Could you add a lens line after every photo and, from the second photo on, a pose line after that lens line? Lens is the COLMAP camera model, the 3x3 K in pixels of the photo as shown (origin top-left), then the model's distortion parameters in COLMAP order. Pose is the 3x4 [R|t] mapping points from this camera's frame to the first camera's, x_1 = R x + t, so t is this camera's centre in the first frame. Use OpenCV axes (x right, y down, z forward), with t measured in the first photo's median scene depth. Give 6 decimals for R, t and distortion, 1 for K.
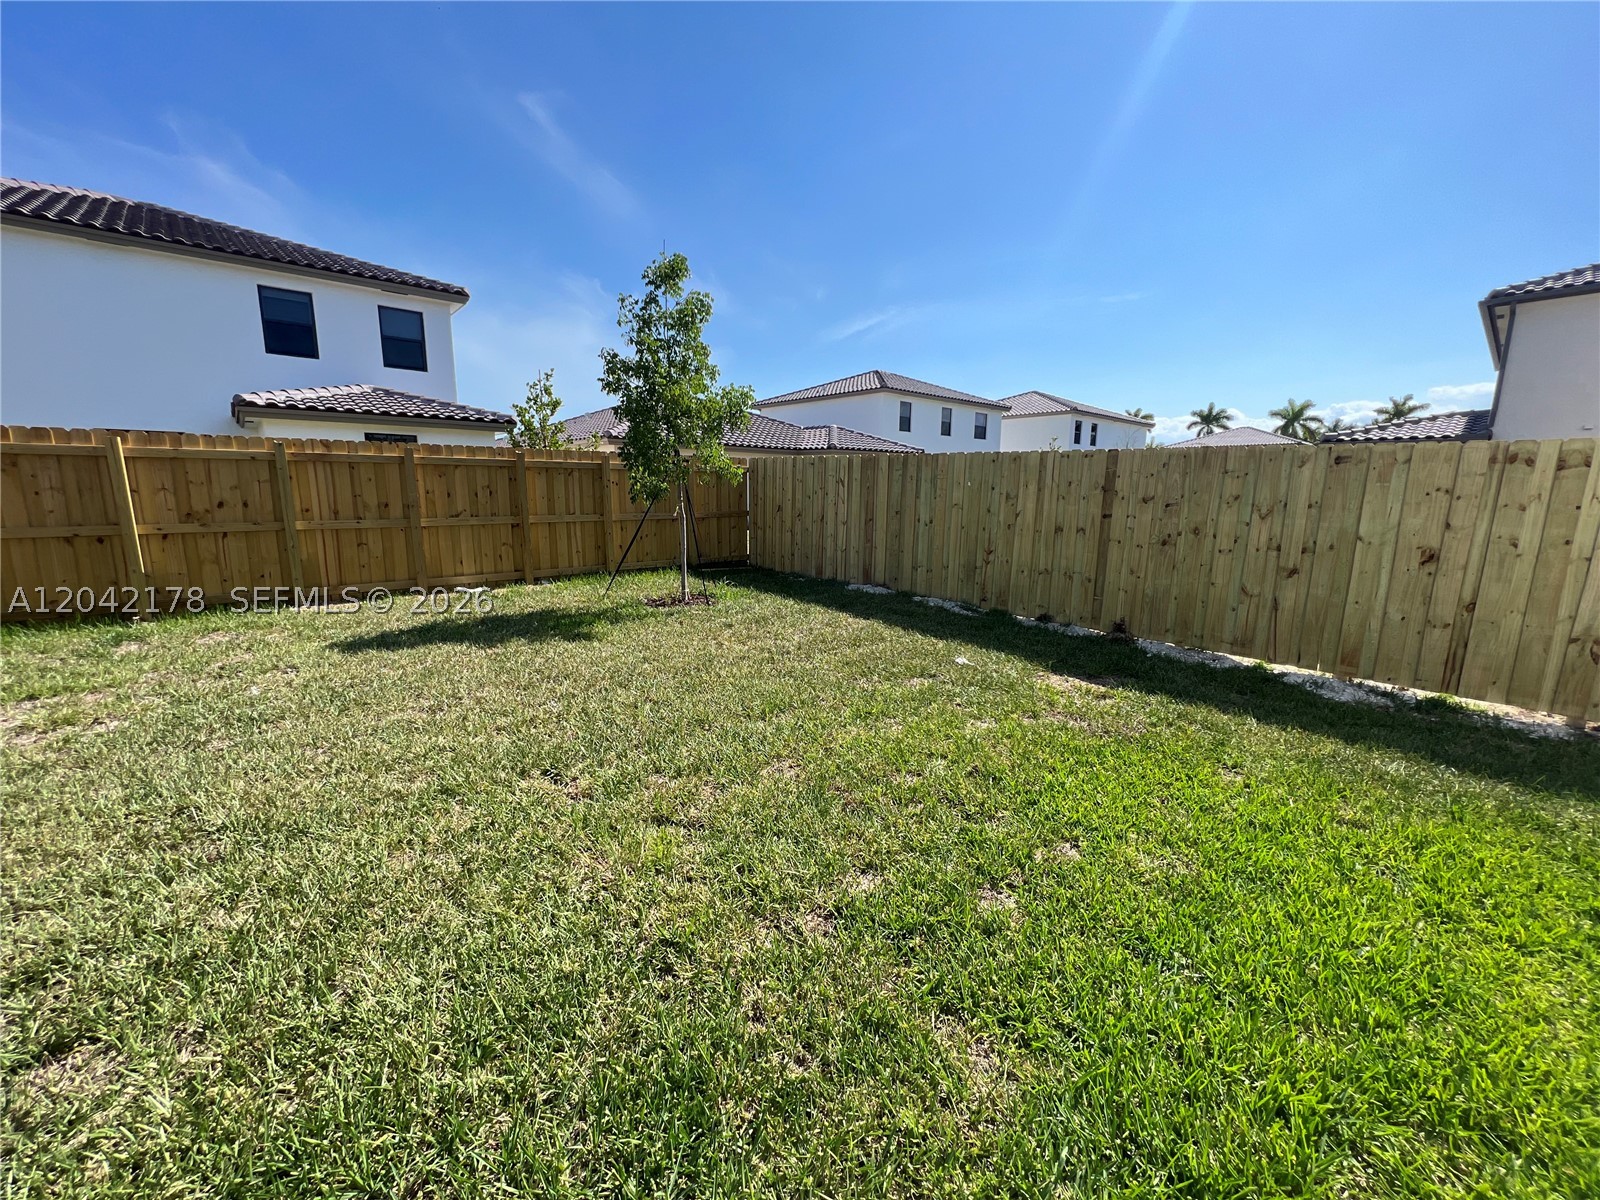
lens RADIAL K [[637.9, 0, 797.4], [0, 637.9, 603.4], [0, 0, 1]] dist [-0.000994, 0.000357]
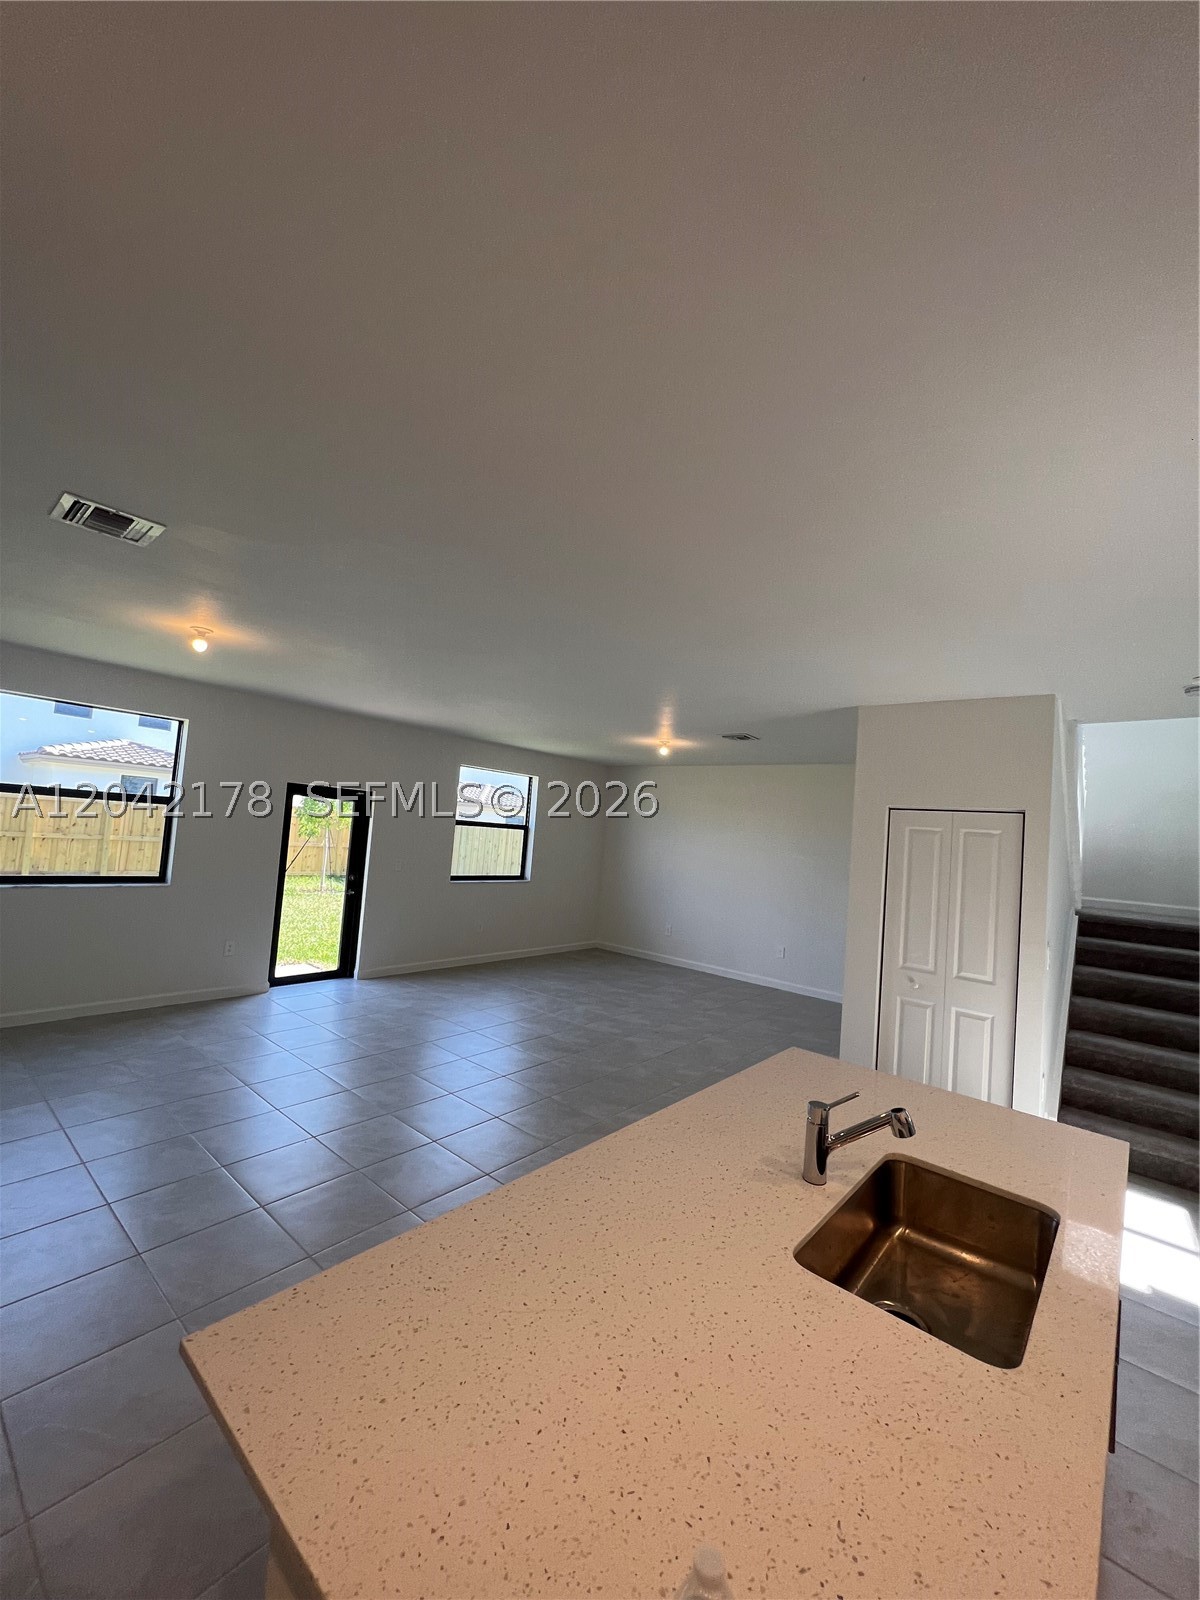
lens RADIAL K [[637.9, 0, 598.2], [0, 637.9, 796.8], [0, 0, 1]] dist [-0.000994, 0.000357]
pose [[0.987969, 0.073901, 0.135853, 0.223280], [-0.040915, 0.972041, -0.231218, 0.080123], [-0.149142, 0.222877, 0.963370, -0.617631]]
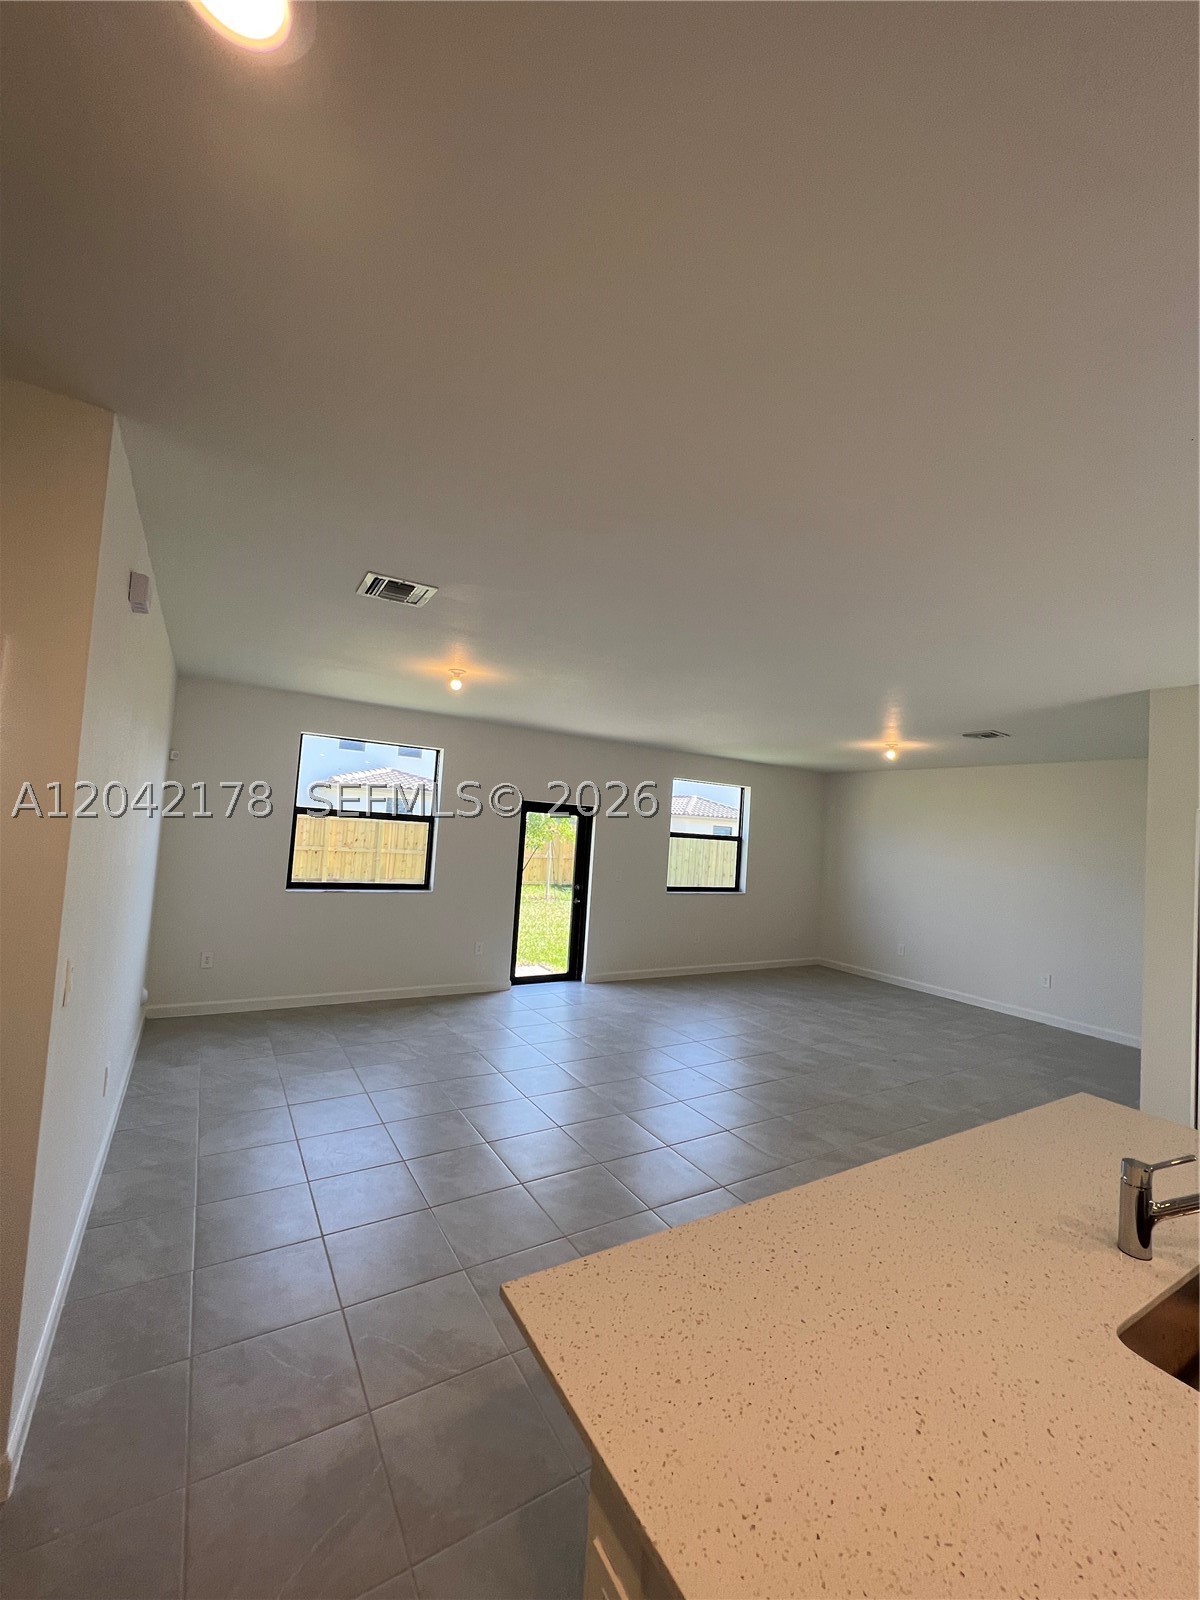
lens RADIAL K [[637.9, 0, 598.4], [0, 637.9, 797.6], [0, 0, 1]] dist [-0.000994, 0.000357]
pose [[0.982528, 0.045325, -0.180512, 0.214446], [-0.086308, 0.970261, -0.226151, 0.080666], [0.164894, 0.237779, 0.957221, -0.621956]]
